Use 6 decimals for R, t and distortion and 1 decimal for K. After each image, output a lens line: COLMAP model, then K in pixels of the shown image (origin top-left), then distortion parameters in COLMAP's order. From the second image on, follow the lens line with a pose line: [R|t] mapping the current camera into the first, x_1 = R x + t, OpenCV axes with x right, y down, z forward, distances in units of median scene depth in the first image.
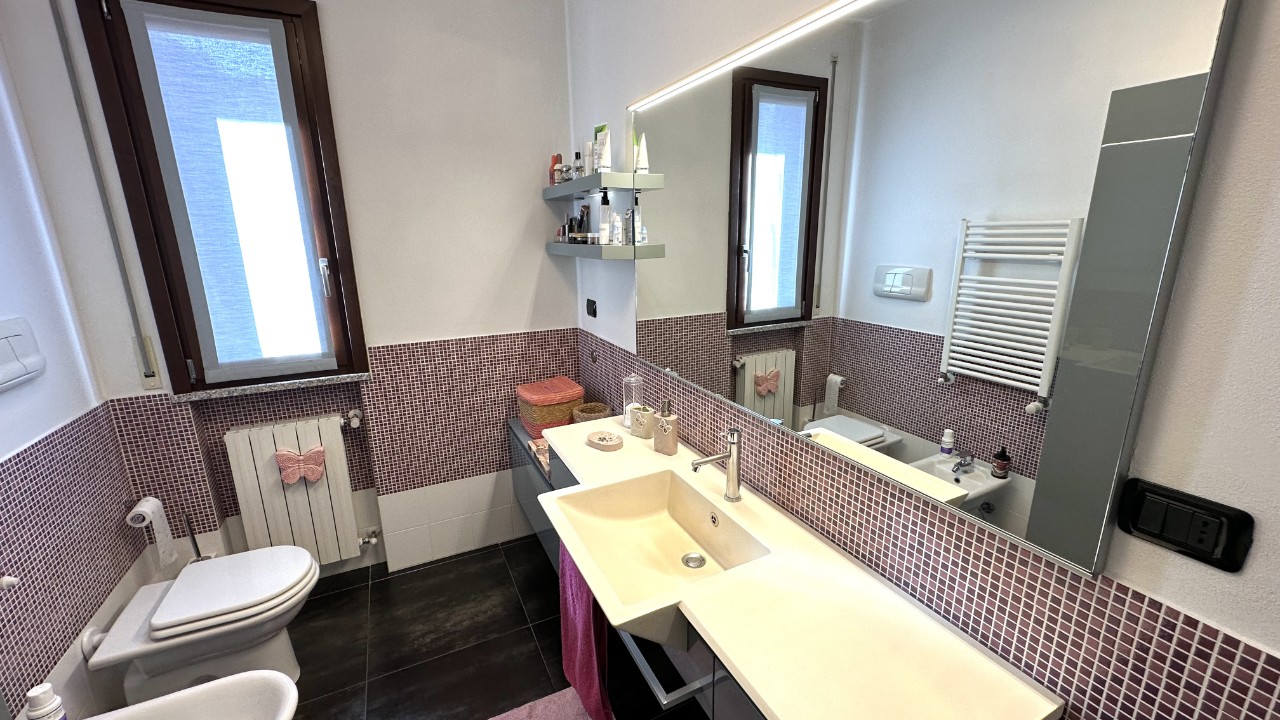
lens RADIAL K [[508.0, 0, 644.1], [0, 508.0, 359.5], [0, 0, 1]] dist [-0.001553, 0.000780]
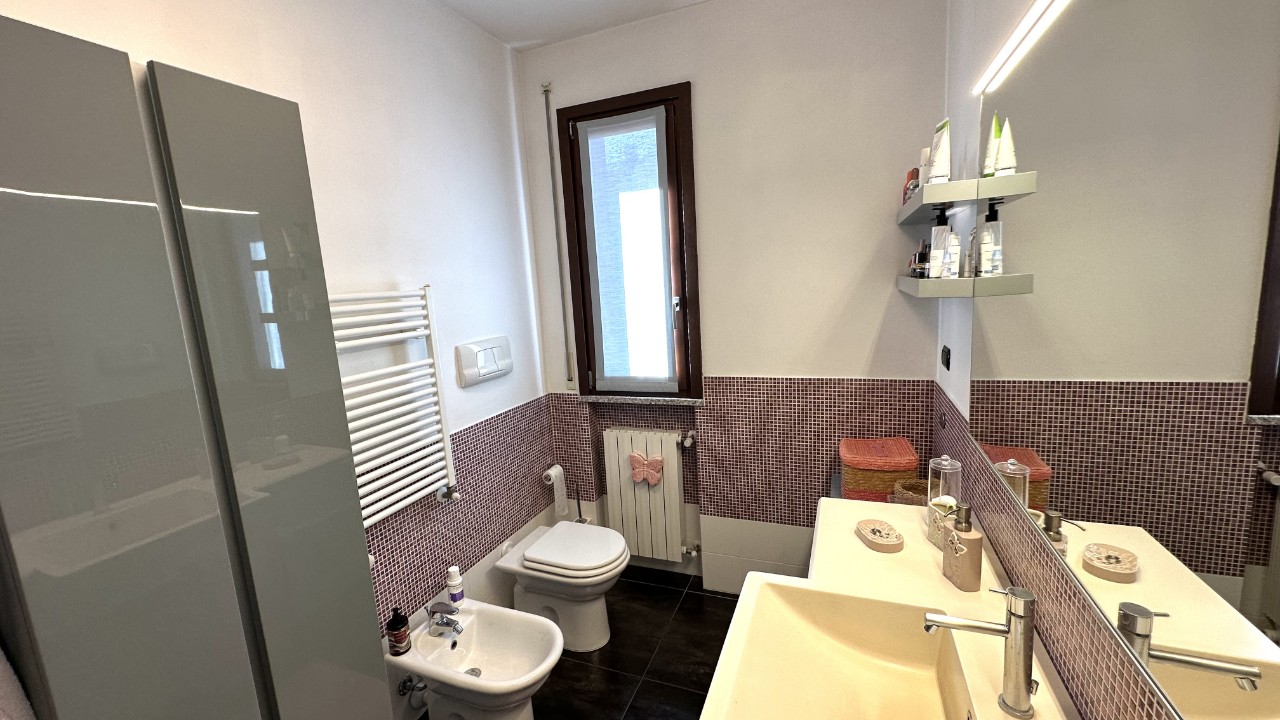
lens RADIAL K [[508.0, 0, 640.5], [0, 508.0, 359.1], [0, 0, 1]] dist [-0.001553, 0.000780]
pose [[0.668579, 0.085224, -0.738742, 0.189952], [-0.131323, 0.991329, -0.004488, -0.042595], [0.731954, 0.100015, 0.673974, 0.174070]]
